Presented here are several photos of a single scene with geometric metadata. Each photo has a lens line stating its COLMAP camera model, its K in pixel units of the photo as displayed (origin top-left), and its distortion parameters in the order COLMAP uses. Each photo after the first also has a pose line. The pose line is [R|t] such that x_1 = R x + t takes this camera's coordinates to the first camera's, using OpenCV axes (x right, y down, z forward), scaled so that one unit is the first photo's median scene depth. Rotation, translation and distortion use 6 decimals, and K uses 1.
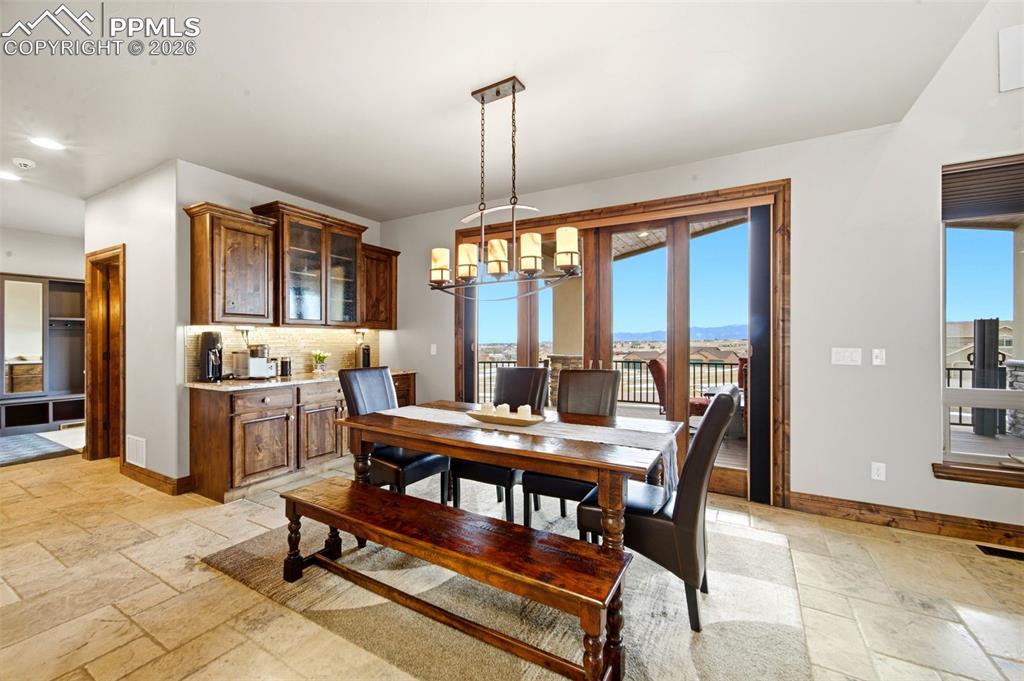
lens RADIAL K [[416.7, 0, 509.3], [0, 416.7, 337.5], [0, 0, 1]] dist [-0.010635, -0.000275]
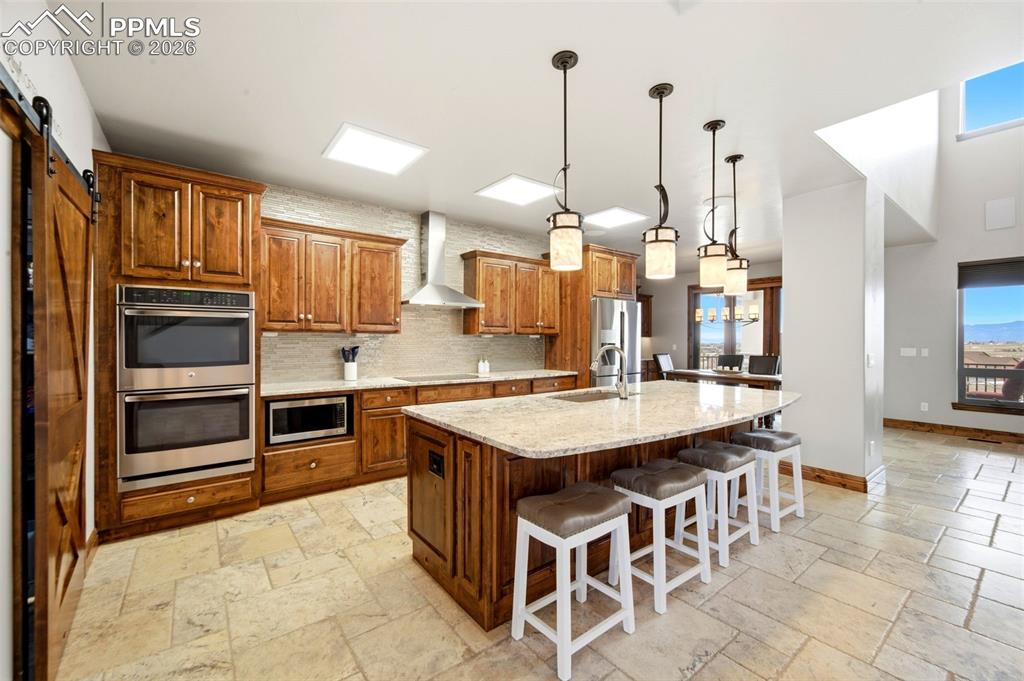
lens RADIAL K [[416.7, 0, 506.9], [0, 416.7, 336.5], [0, 0, 1]] dist [-0.010635, -0.000275]
pose [[0.913166, -0.003001, -0.407577, -0.183736], [0.000144, 0.999975, -0.007040, -0.017559], [0.407588, 0.006370, 0.913144, -1.752254]]
